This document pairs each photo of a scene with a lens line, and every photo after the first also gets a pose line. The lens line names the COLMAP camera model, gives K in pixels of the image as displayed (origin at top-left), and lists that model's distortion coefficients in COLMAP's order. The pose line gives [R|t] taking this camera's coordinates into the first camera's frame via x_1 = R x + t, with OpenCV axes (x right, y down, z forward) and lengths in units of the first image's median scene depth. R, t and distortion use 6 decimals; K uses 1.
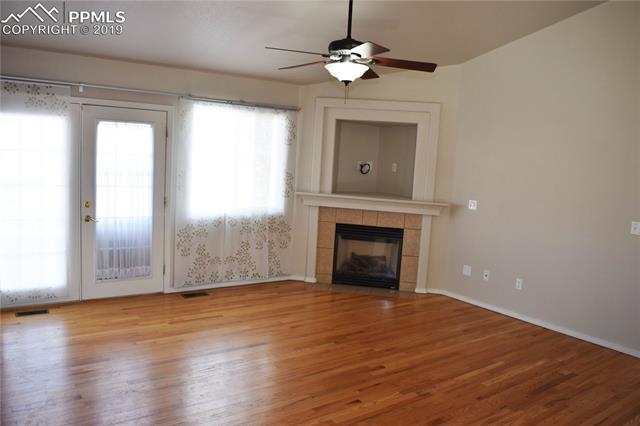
lens RADIAL K [[514.2, 0, 320.9], [0, 514.2, 212.0], [0, 0, 1]] dist [-0.070344, 0.011127]
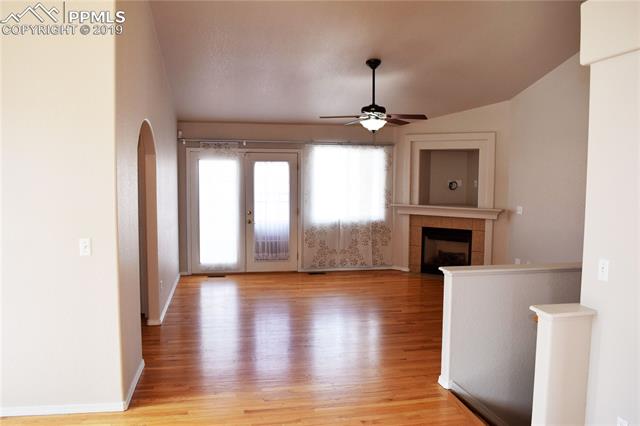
lens RADIAL K [[514.2, 0, 318.9], [0, 514.2, 213.7], [0, 0, 1]] dist [-0.070344, 0.011127]
pose [[0.911507, -0.018338, -0.410876, 0.355474], [-0.001826, 0.998815, -0.048631, 0.056294], [0.411281, 0.045078, 0.910393, -0.346847]]
